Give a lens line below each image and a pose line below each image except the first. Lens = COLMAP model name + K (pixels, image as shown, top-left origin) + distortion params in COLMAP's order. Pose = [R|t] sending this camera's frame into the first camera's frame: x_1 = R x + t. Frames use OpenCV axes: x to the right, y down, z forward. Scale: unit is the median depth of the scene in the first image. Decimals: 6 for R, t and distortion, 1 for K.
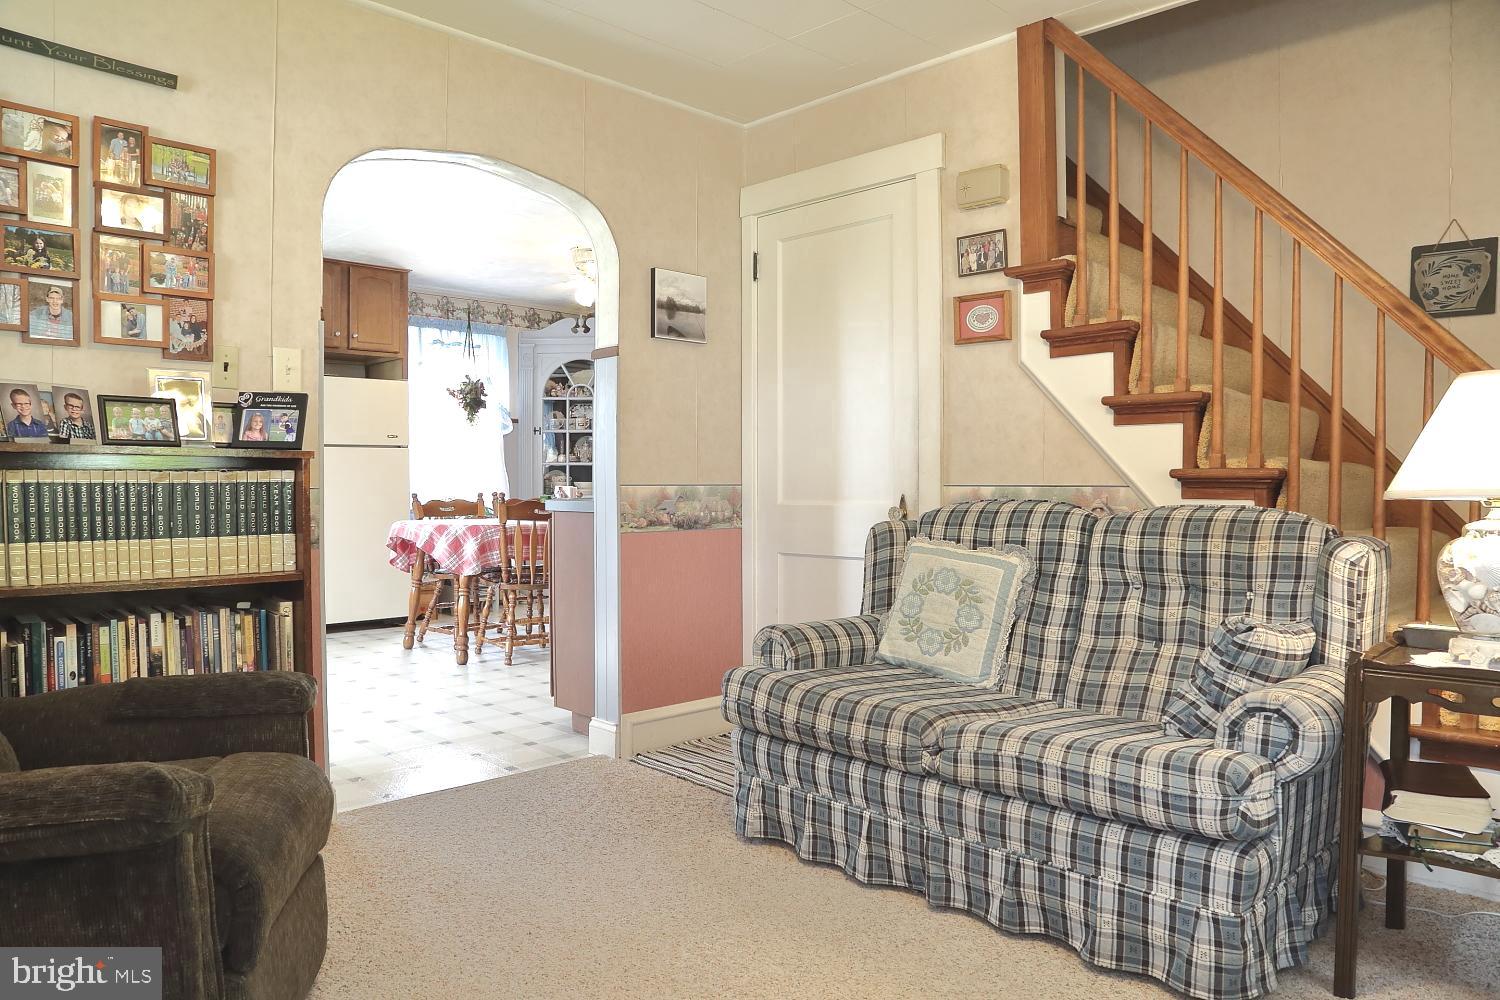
lens RADIAL K [[1025.6, 0, 751.2], [0, 1025.6, 507.2], [0, 0, 1]] dist [-0.125987, 0.077151]
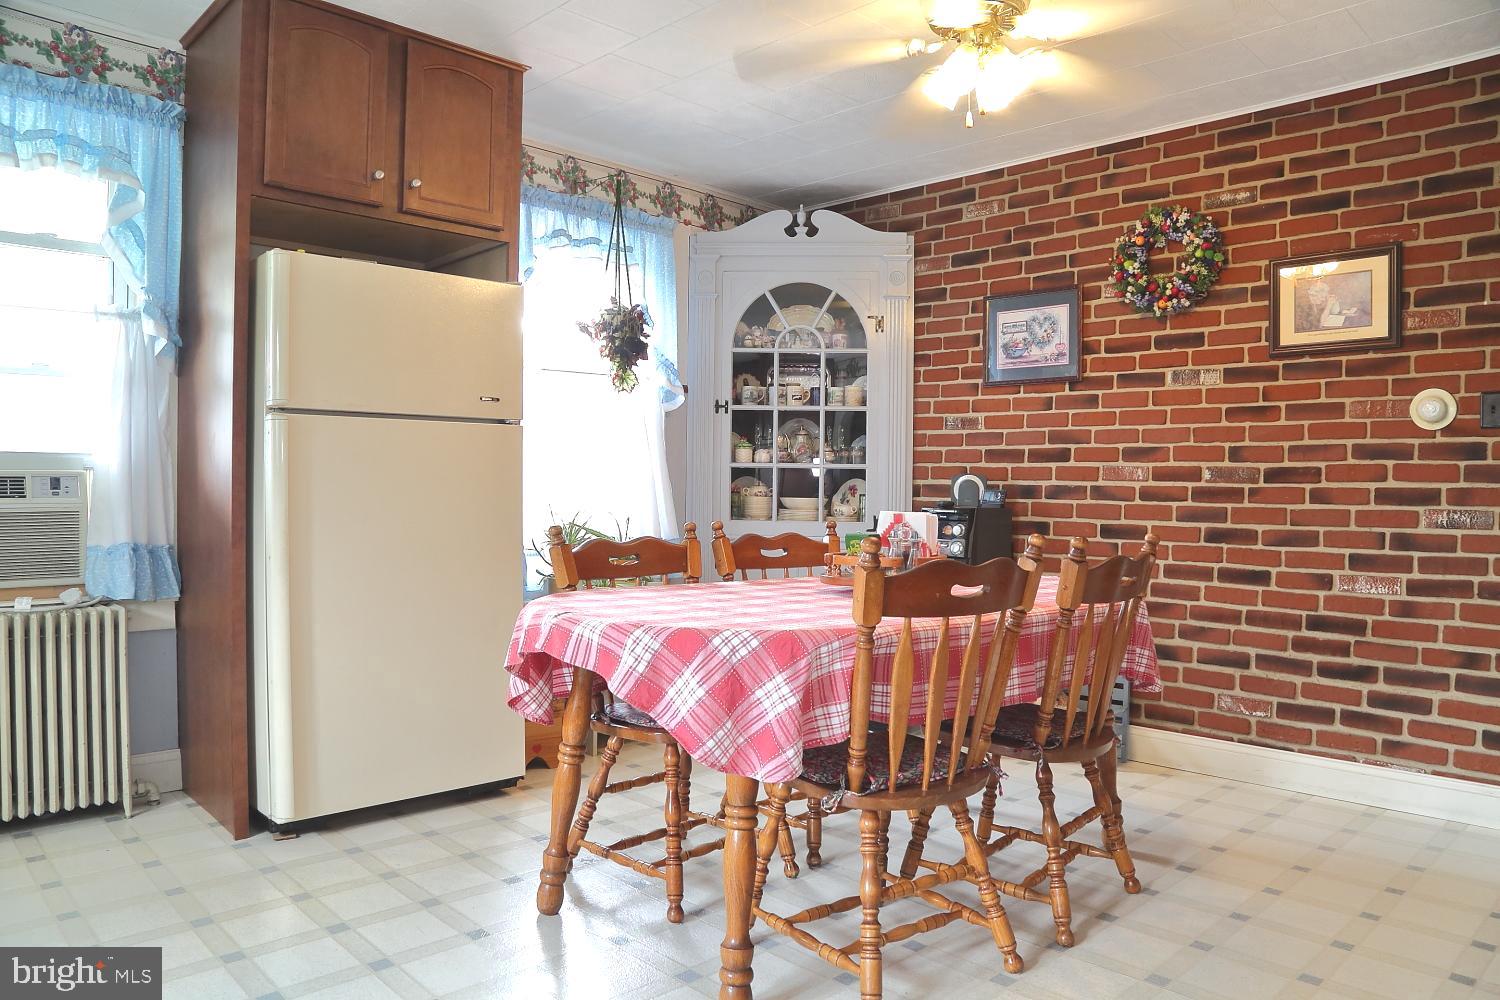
lens RADIAL K [[1025.6, 0, 751.2], [0, 1025.6, 507.2], [0, 0, 1]] dist [-0.125987, 0.077151]
pose [[0.999735, 0.011399, -0.020014, -0.196825], [-0.011600, 0.999883, -0.009968, -0.014505], [0.019898, 0.010197, 0.999750, 0.466549]]
